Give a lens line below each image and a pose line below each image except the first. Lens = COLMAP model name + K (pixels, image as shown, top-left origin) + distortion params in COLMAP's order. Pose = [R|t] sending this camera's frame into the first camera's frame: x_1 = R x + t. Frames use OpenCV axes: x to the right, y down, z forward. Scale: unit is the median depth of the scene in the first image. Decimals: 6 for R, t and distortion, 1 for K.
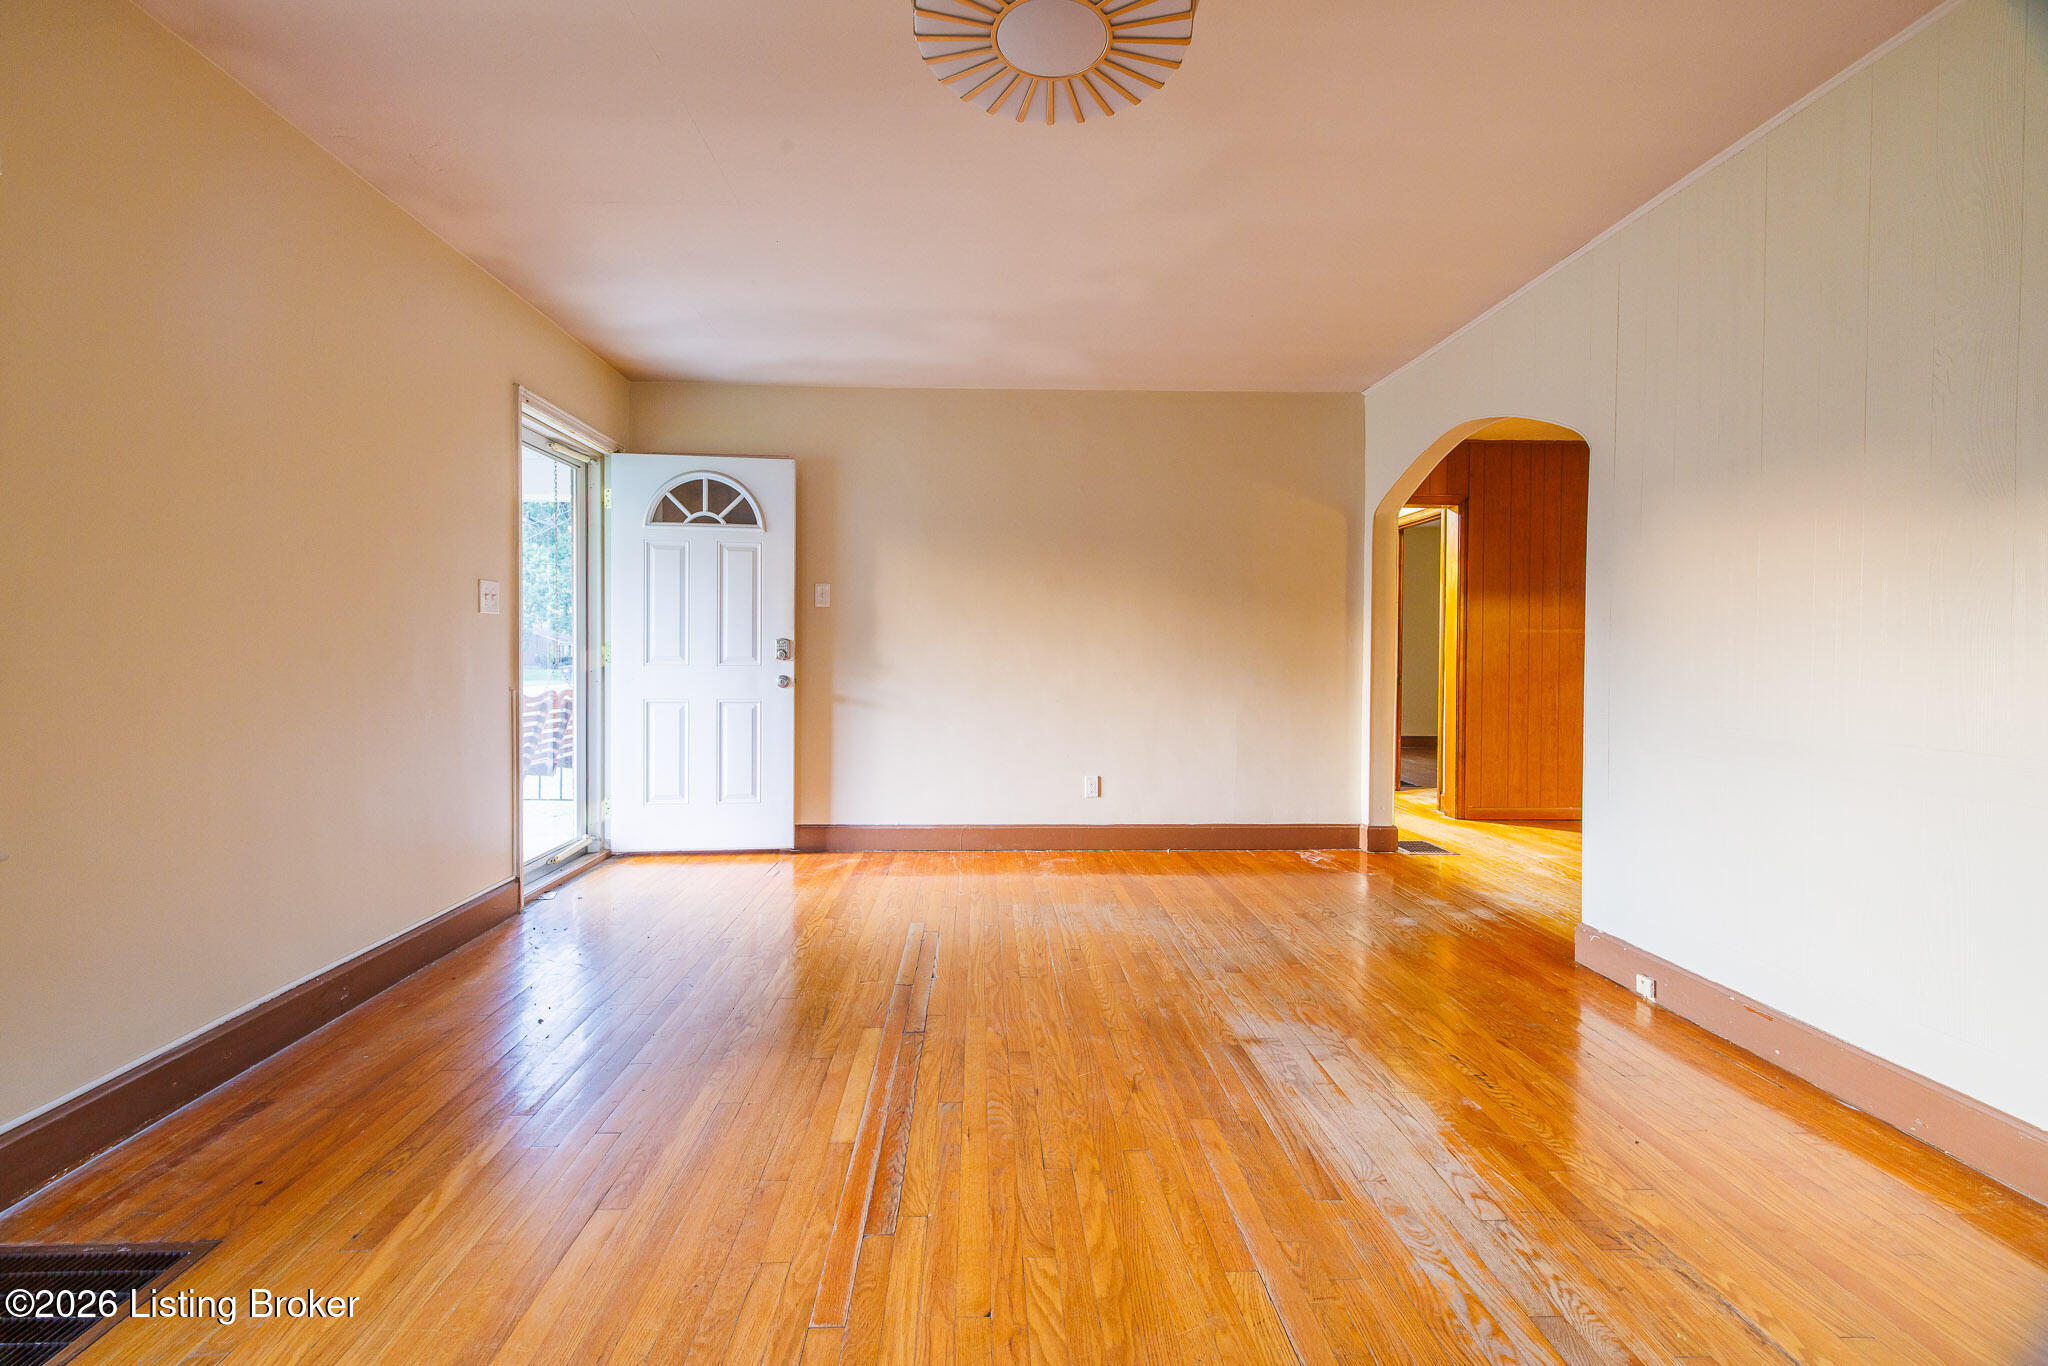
lens RADIAL K [[866.5, 0, 991.2], [0, 866.5, 667.5], [0, 0, 1]] dist [0.001070, 0.001358]
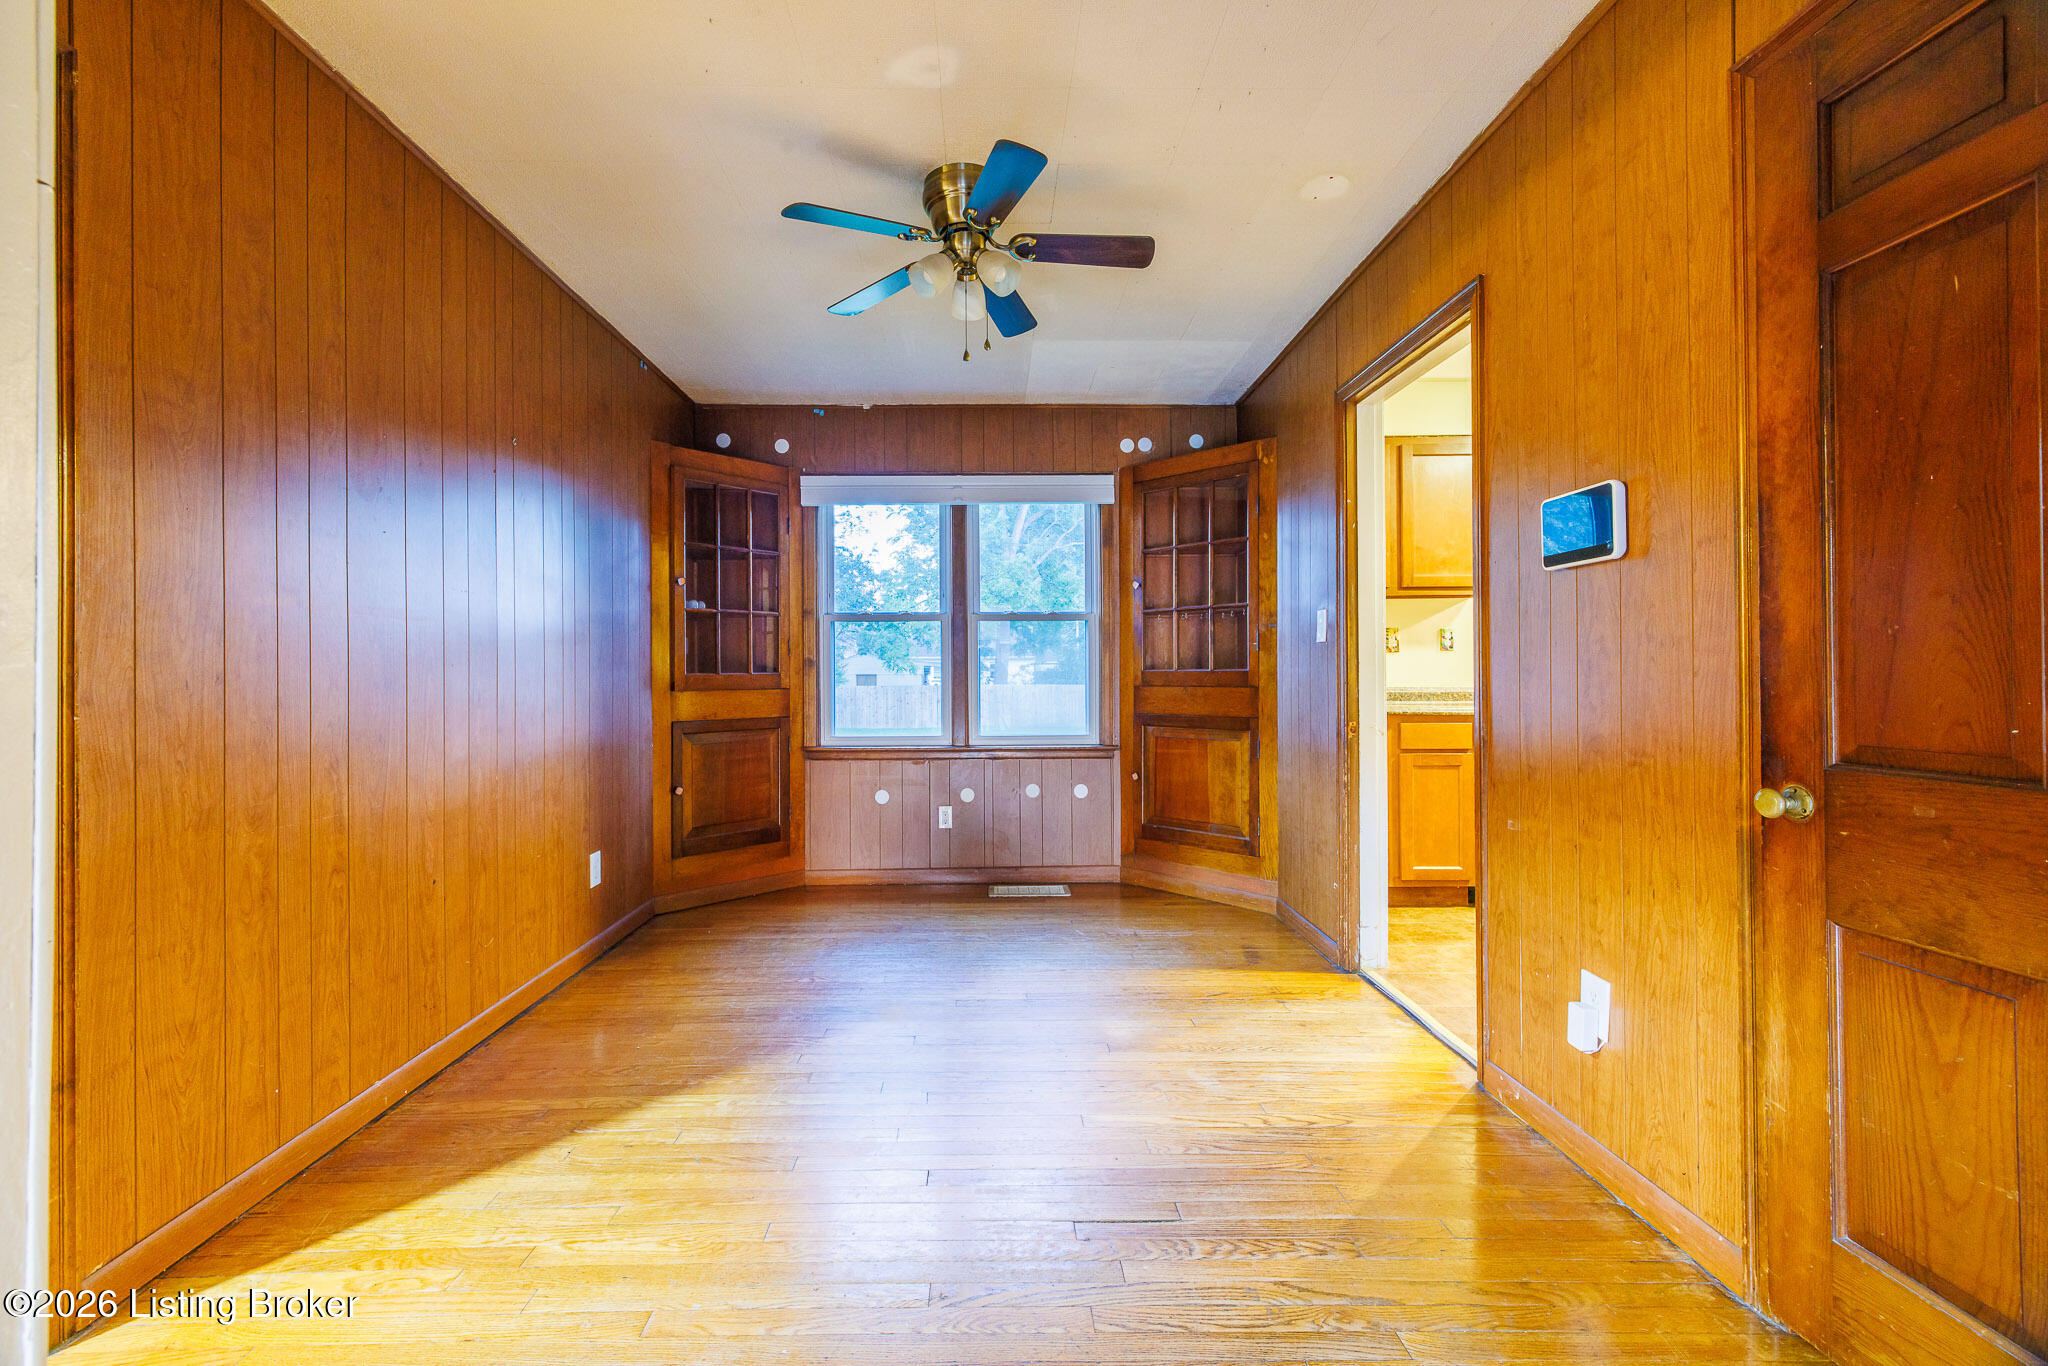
lens RADIAL K [[866.5, 0, 1000.7], [0, 866.5, 672.4], [0, 0, 1]] dist [0.001070, 0.001358]
pose [[-0.004768, -0.002226, 0.999986, 0.356878], [0.021715, 0.999761, 0.002329, -0.014975], [-0.999753, 0.021726, -0.004719, 0.897720]]
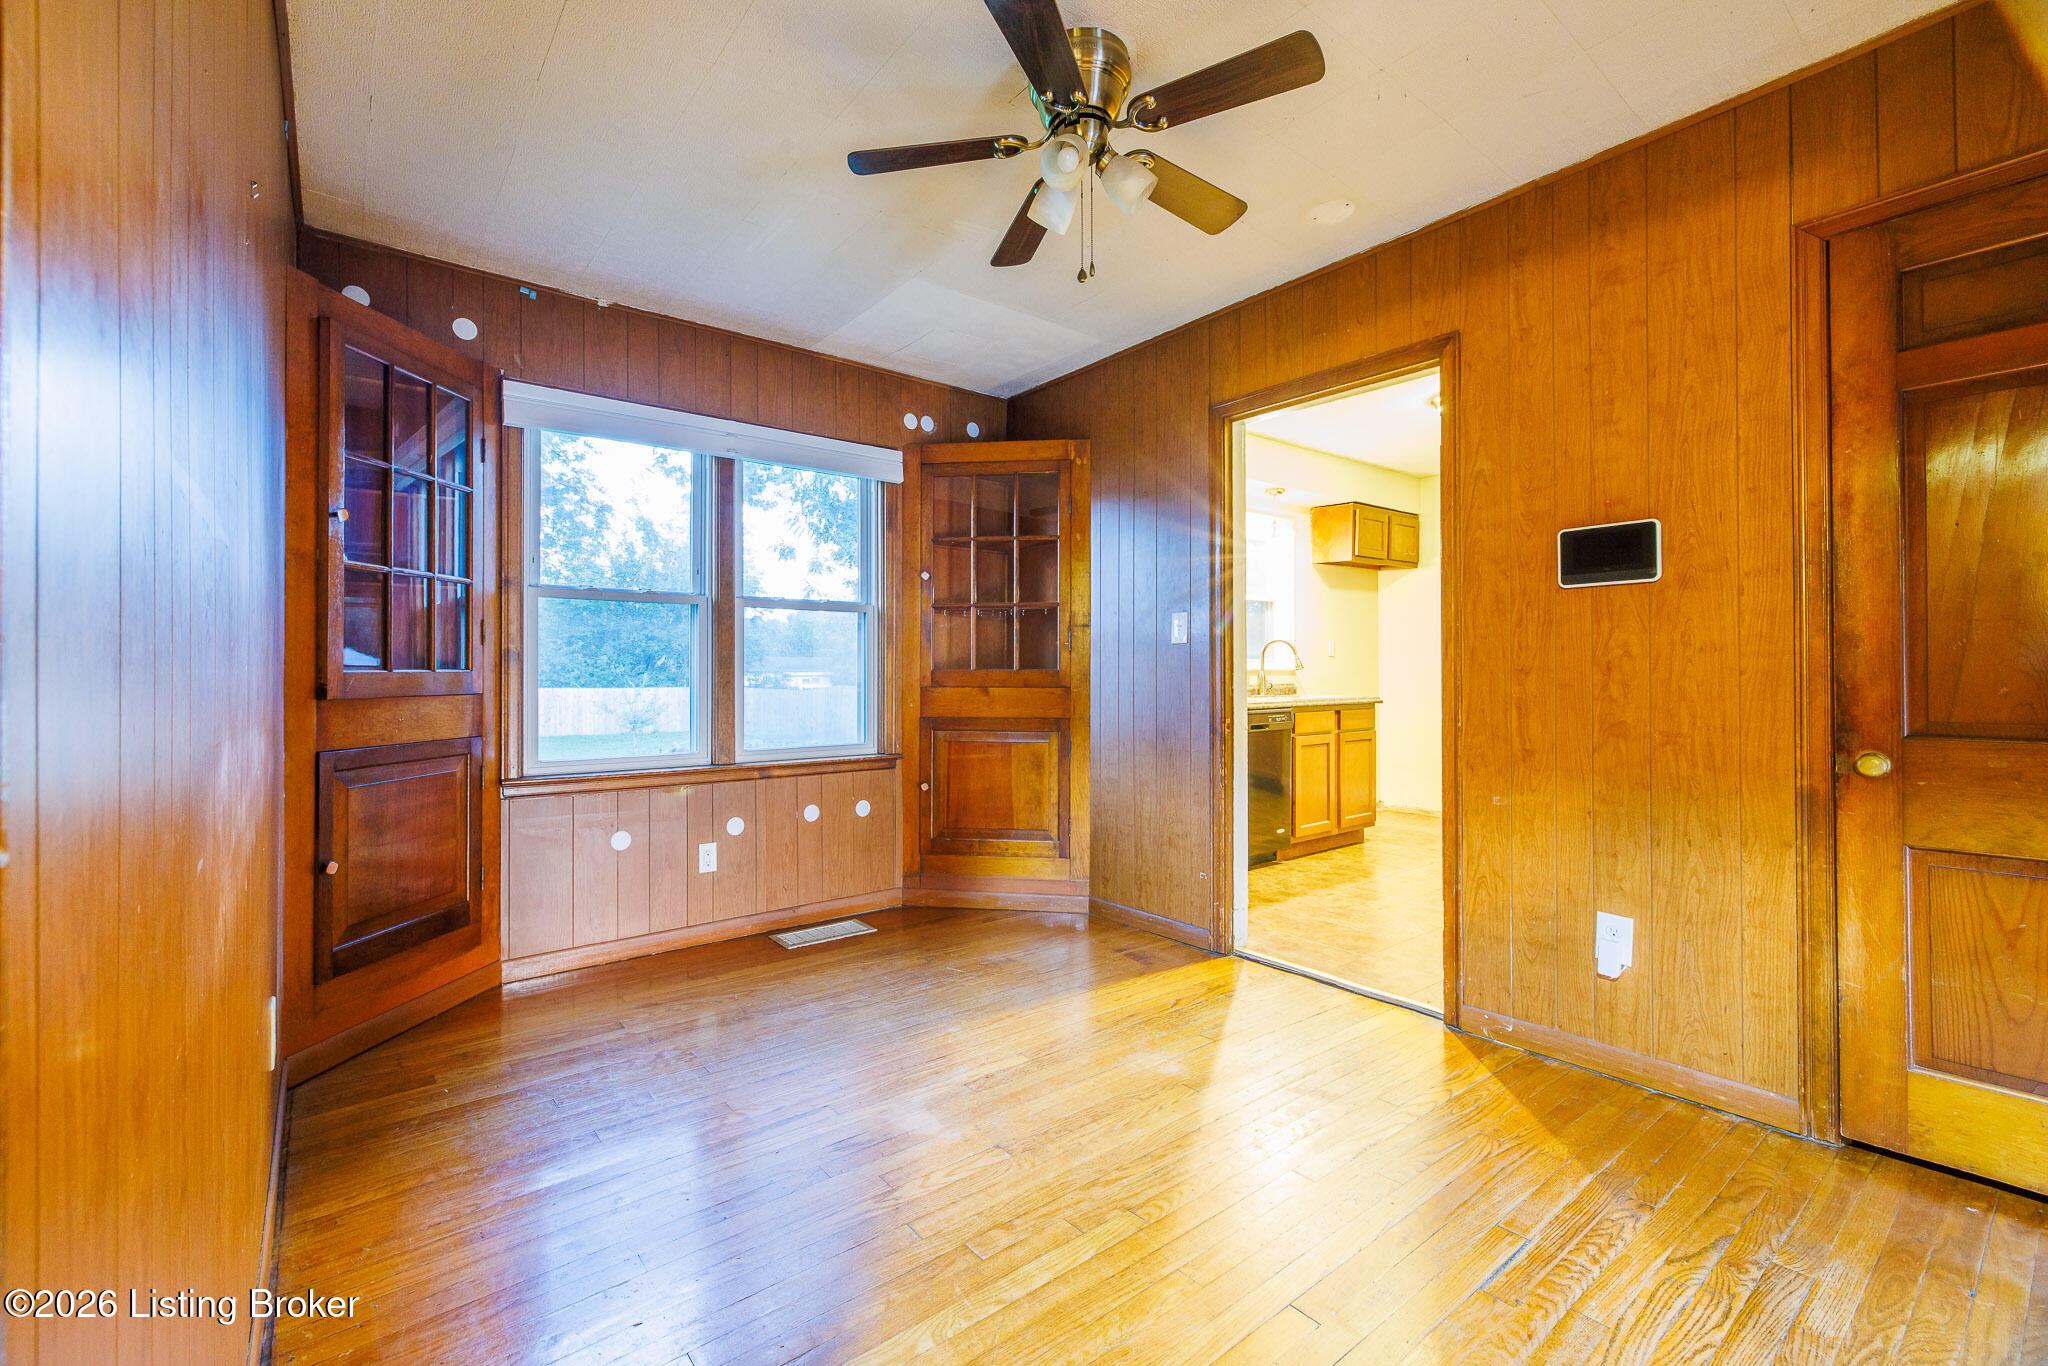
lens RADIAL K [[866.5, 0, 1018.6], [0, 866.5, 671.3], [0, 0, 1]] dist [0.001070, 0.001358]
pose [[-0.604511, 0.000093, 0.796597, 0.563824], [0.013333, 0.999861, 0.010002, -0.017879], [-0.796486, 0.016667, -0.604428, 1.194486]]
